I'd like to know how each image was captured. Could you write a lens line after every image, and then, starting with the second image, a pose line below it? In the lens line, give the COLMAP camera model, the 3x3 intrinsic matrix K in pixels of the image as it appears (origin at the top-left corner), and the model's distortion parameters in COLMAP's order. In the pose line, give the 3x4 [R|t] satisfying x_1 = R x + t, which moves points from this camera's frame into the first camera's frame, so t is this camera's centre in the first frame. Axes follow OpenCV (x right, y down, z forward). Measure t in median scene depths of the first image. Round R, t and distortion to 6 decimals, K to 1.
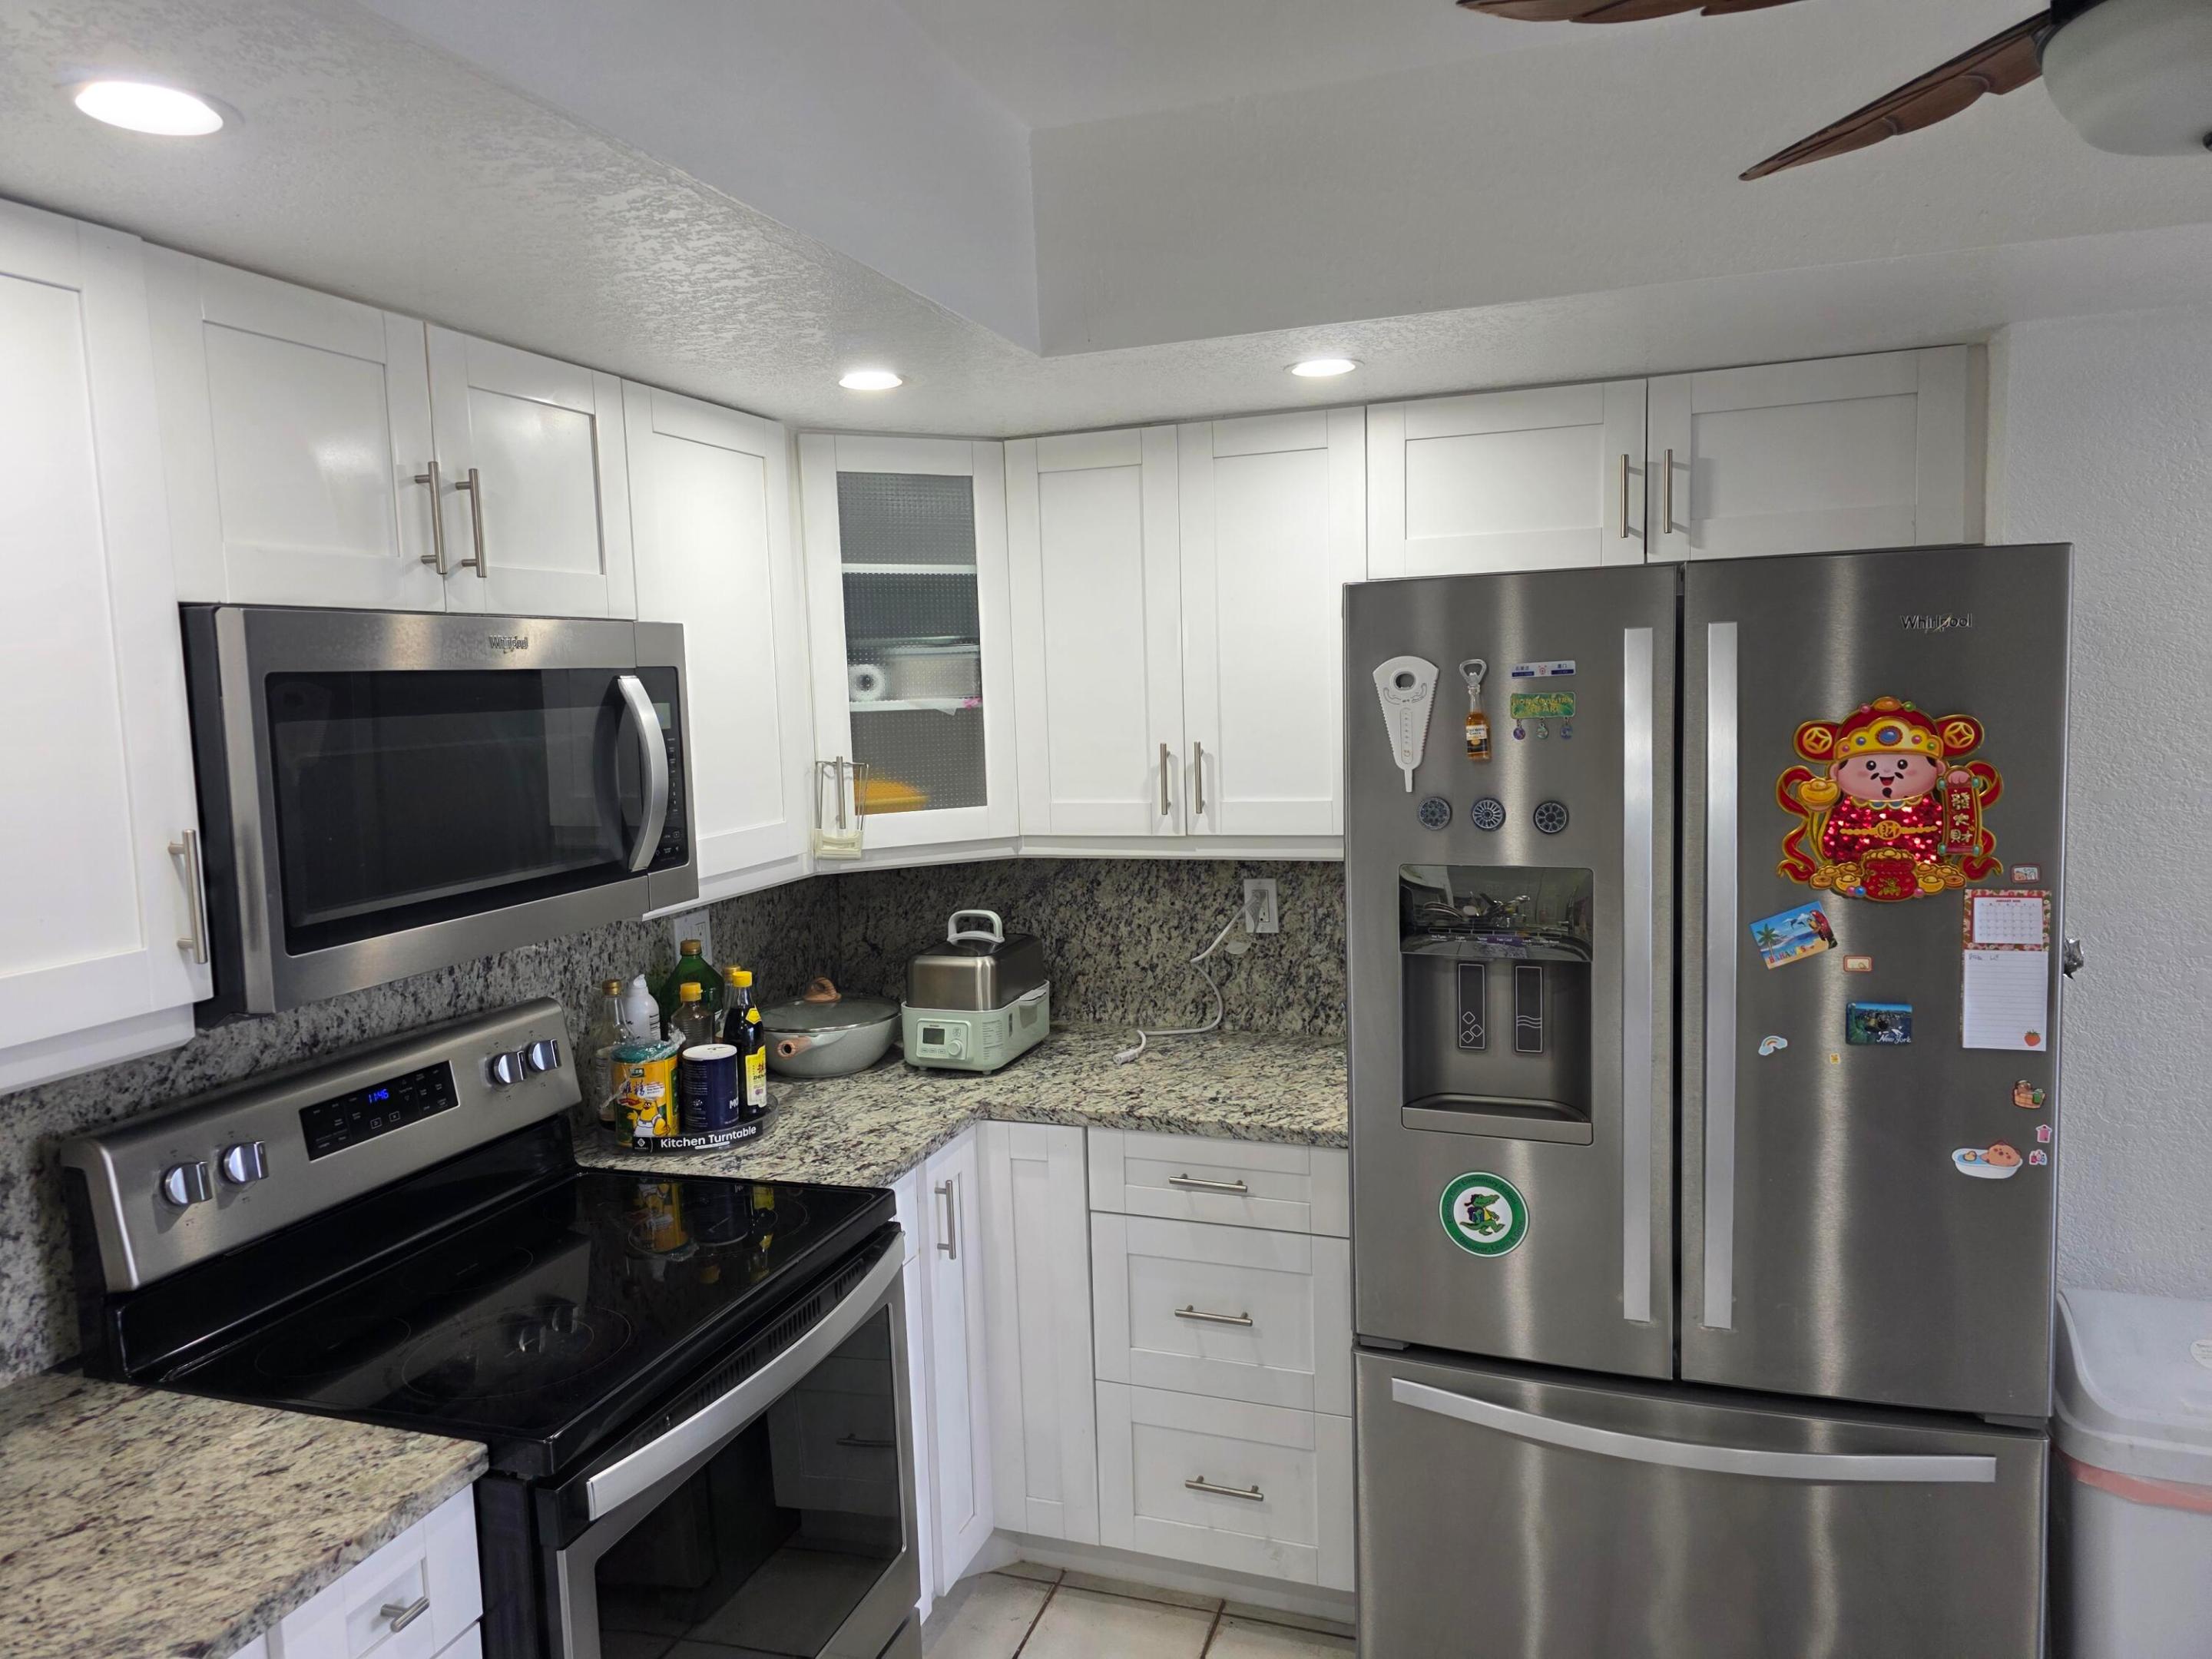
lens RADIAL K [[1491.4, 0, 1106.0], [0, 1491.4, 829.5], [0, 0, 1]] dist [0.091431, -0.082931]
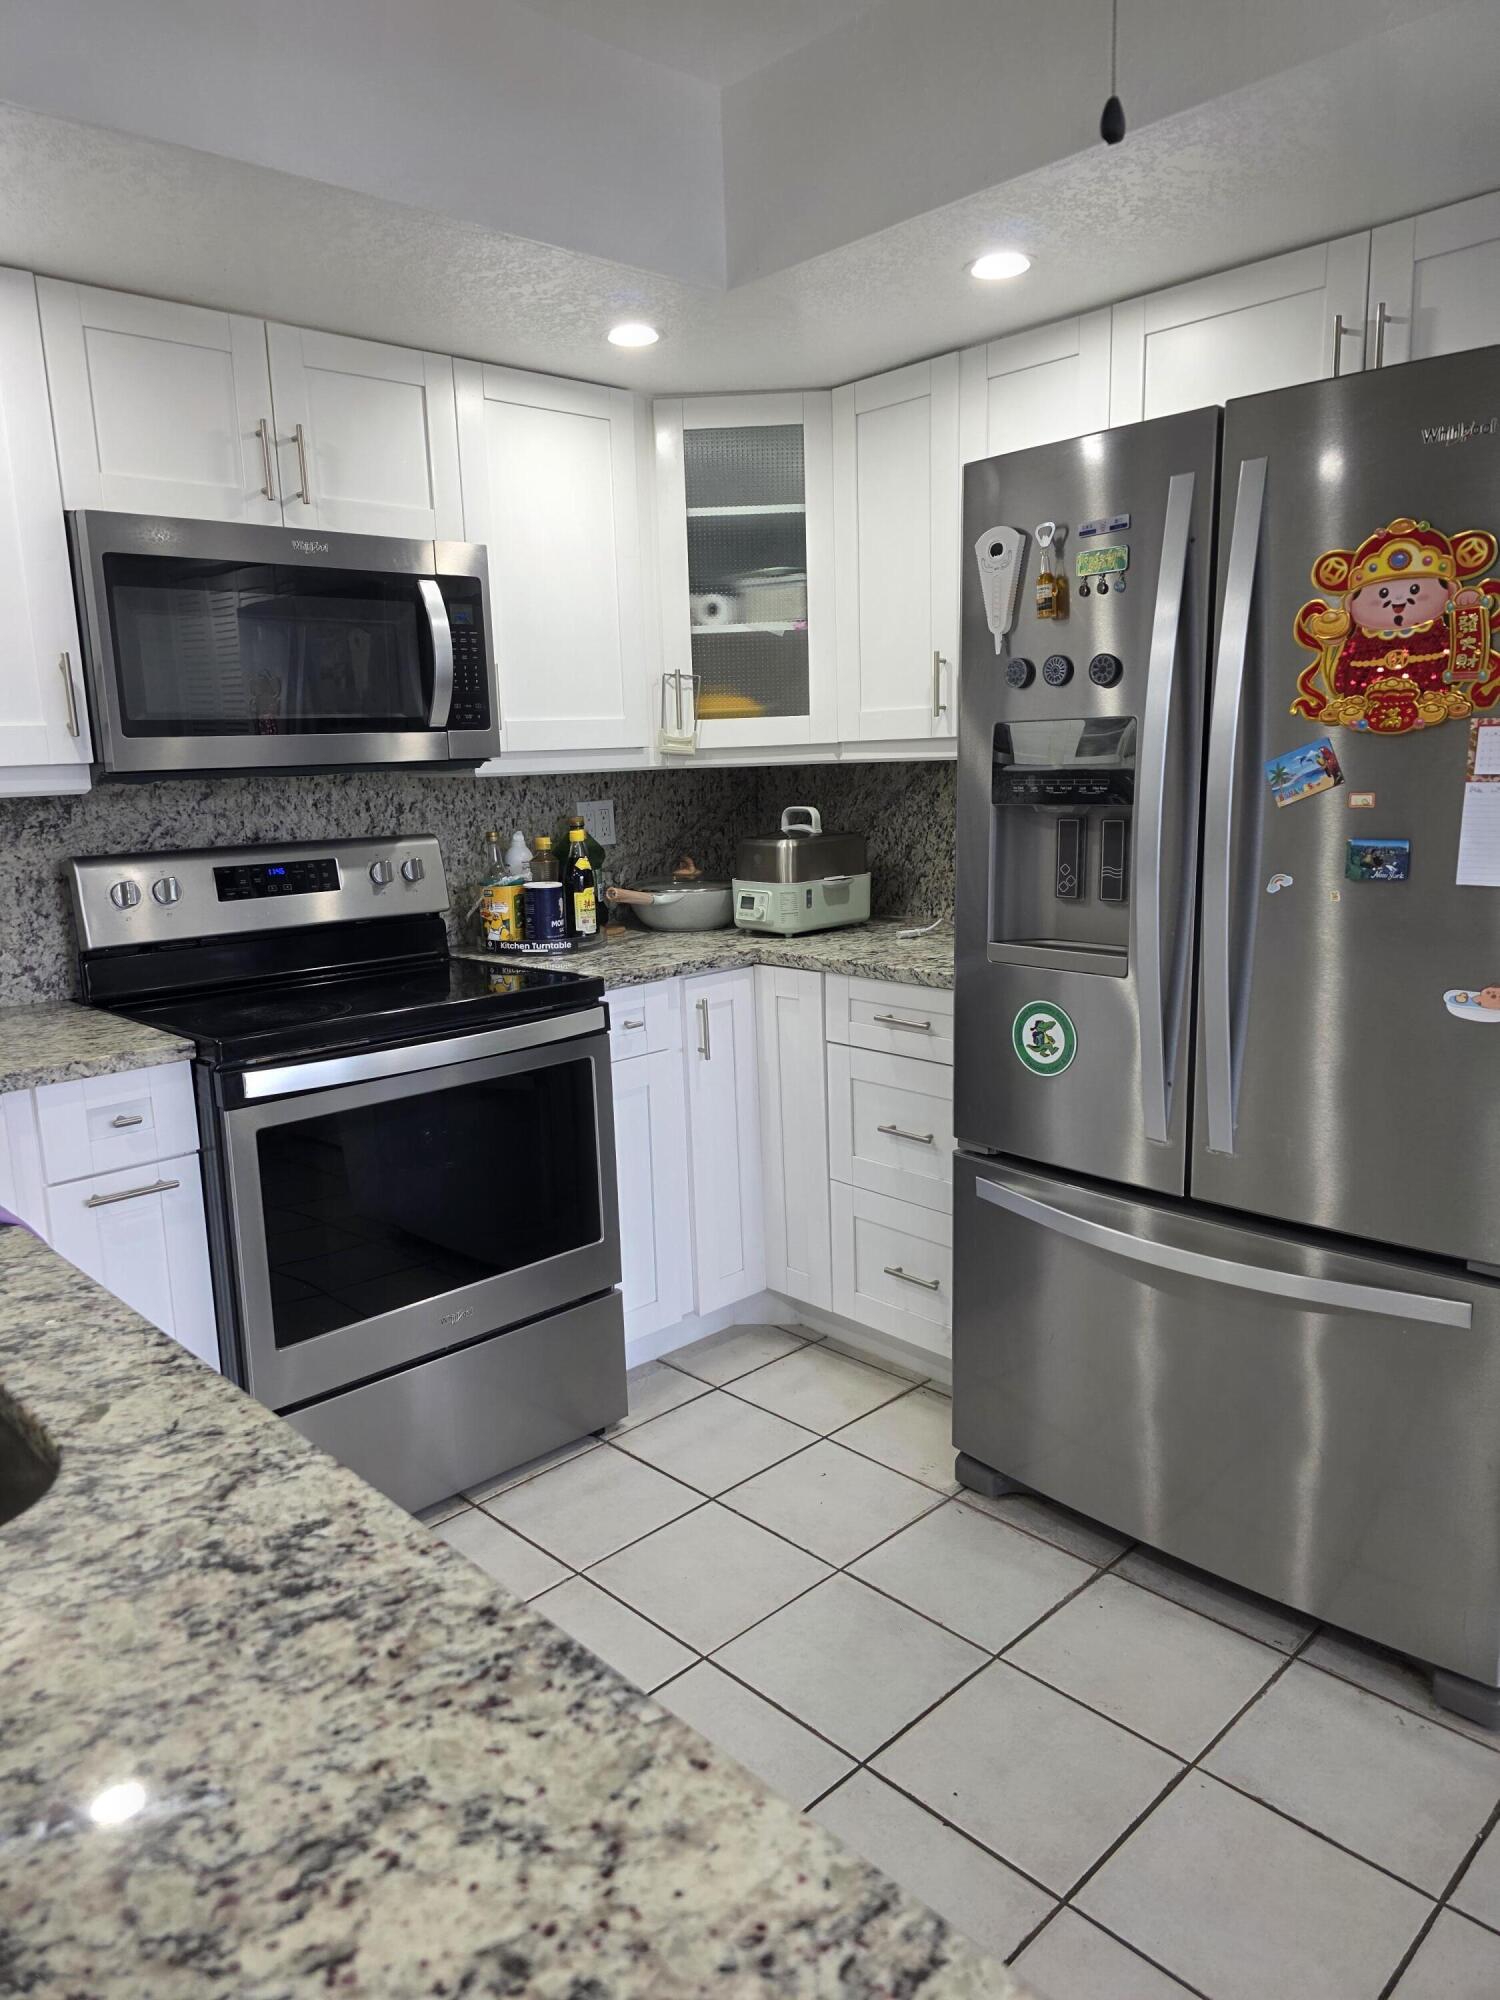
lens RADIAL K [[1343.3, 0, 716.9], [0, 1343.3, 977.1], [0, 0, 1]] dist [0.088740, -0.056807]
pose [[0.889260, 0.080259, -0.450307, 0.430049], [-0.040320, 0.994407, 0.097612, 0.107958], [0.455622, -0.068646, 0.887522, -0.002197]]
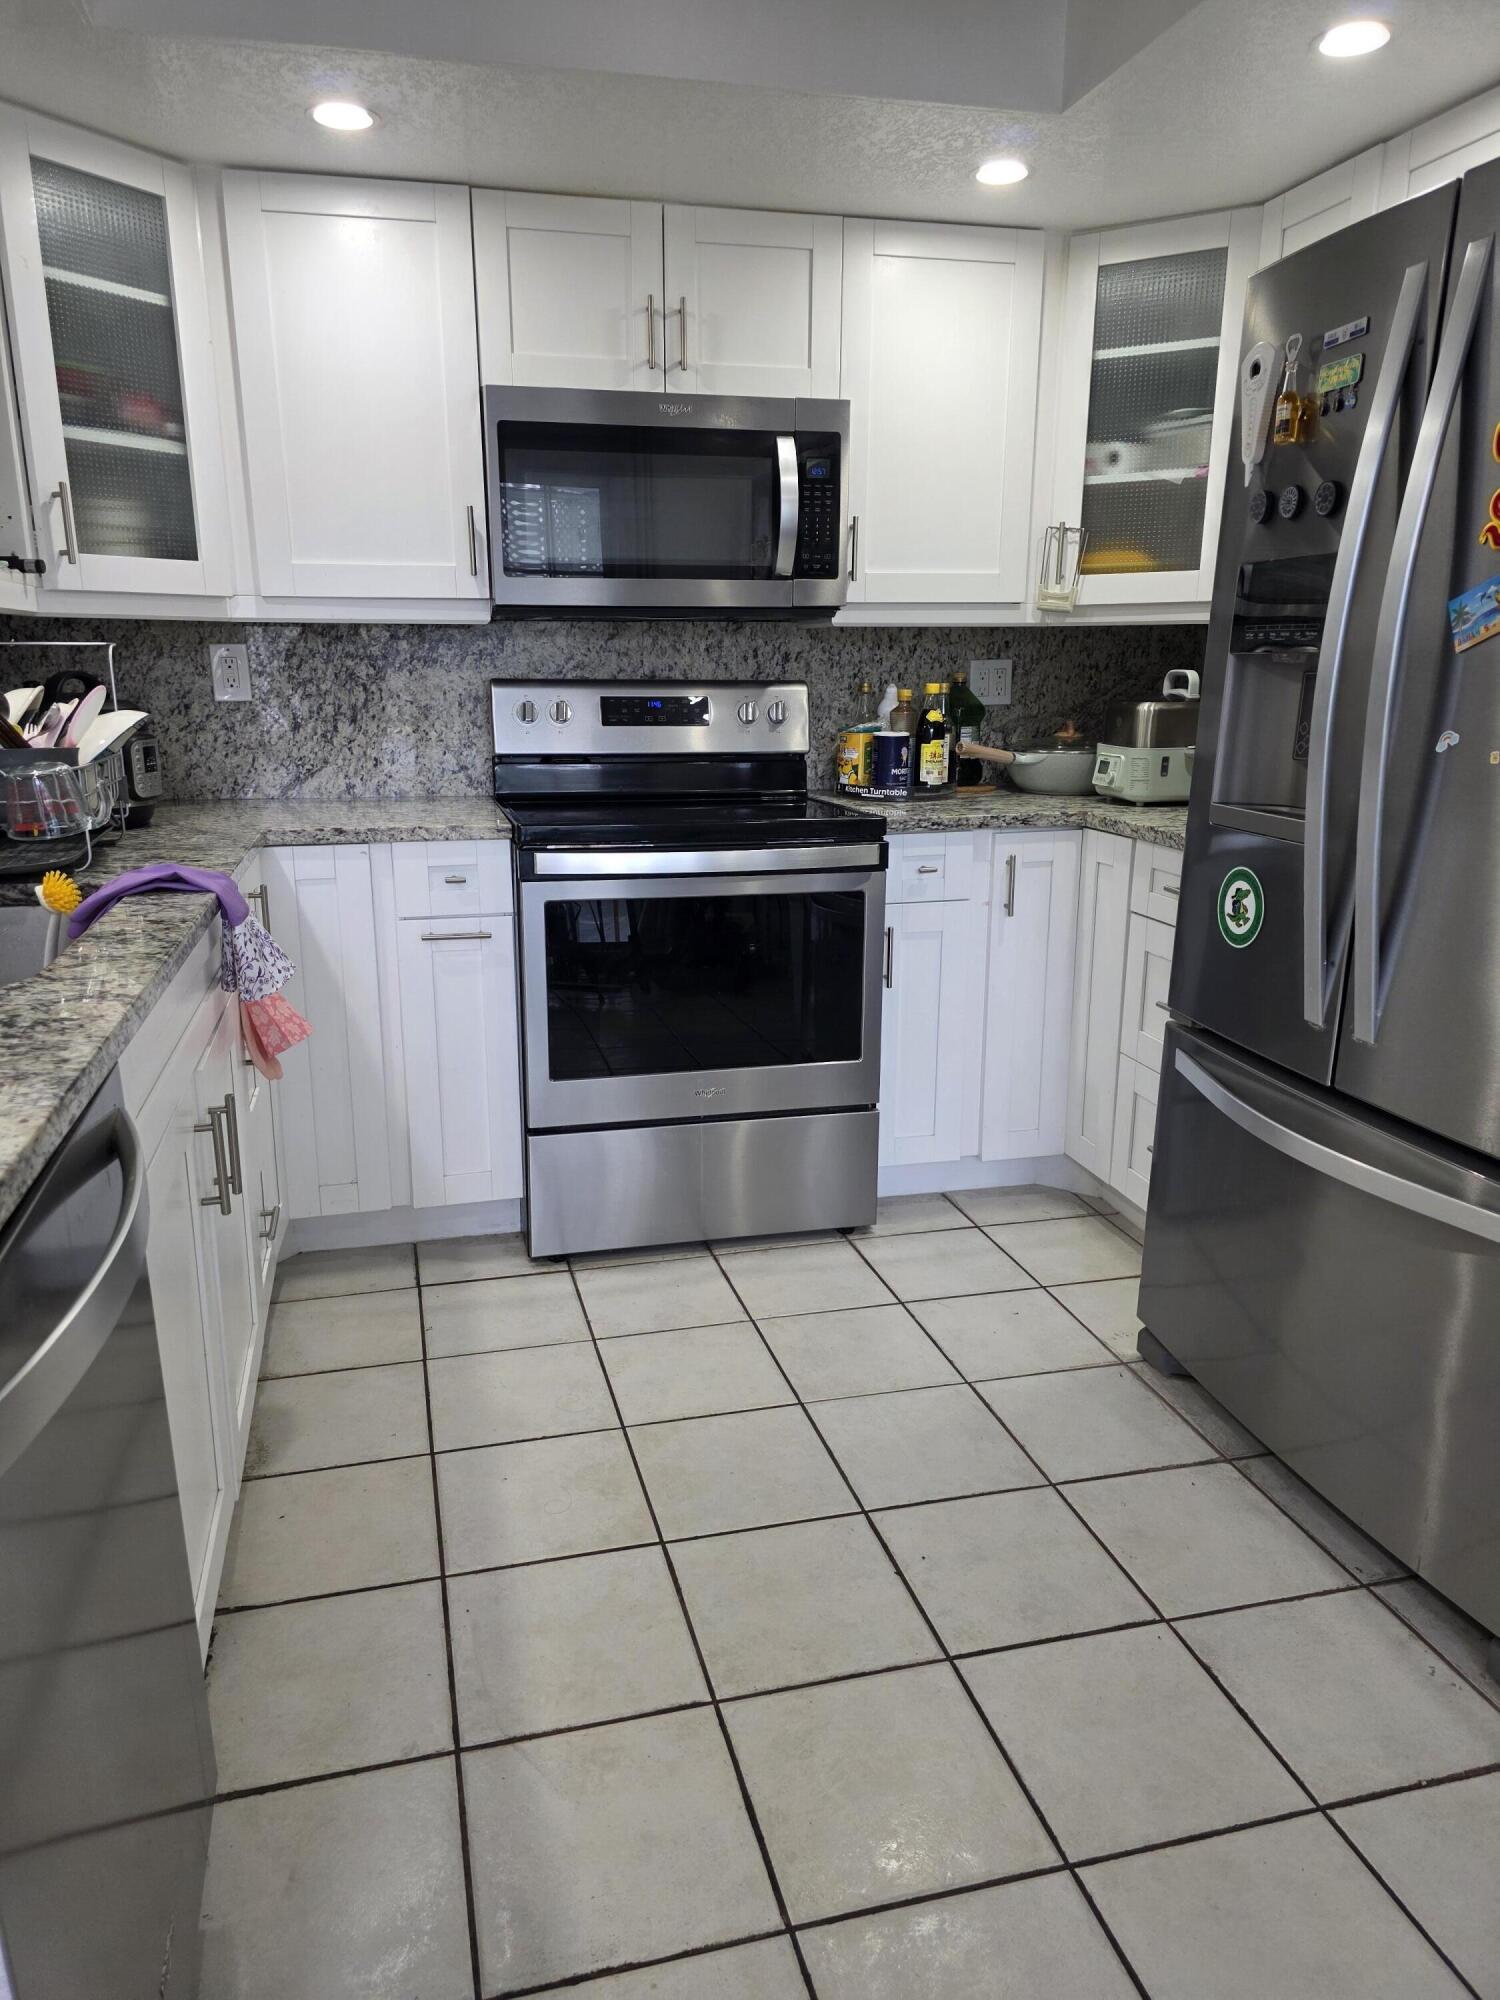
lens RADIAL K [[1343.3, 0, 716.9], [0, 1343.3, 977.1], [0, 0, 1]] dist [0.088740, -0.056807]
pose [[0.557988, 0.227316, -0.798109, 0.727794], [-0.099901, 0.973157, 0.207329, 0.126111], [0.823814, -0.035955, 0.565719, 0.138166]]
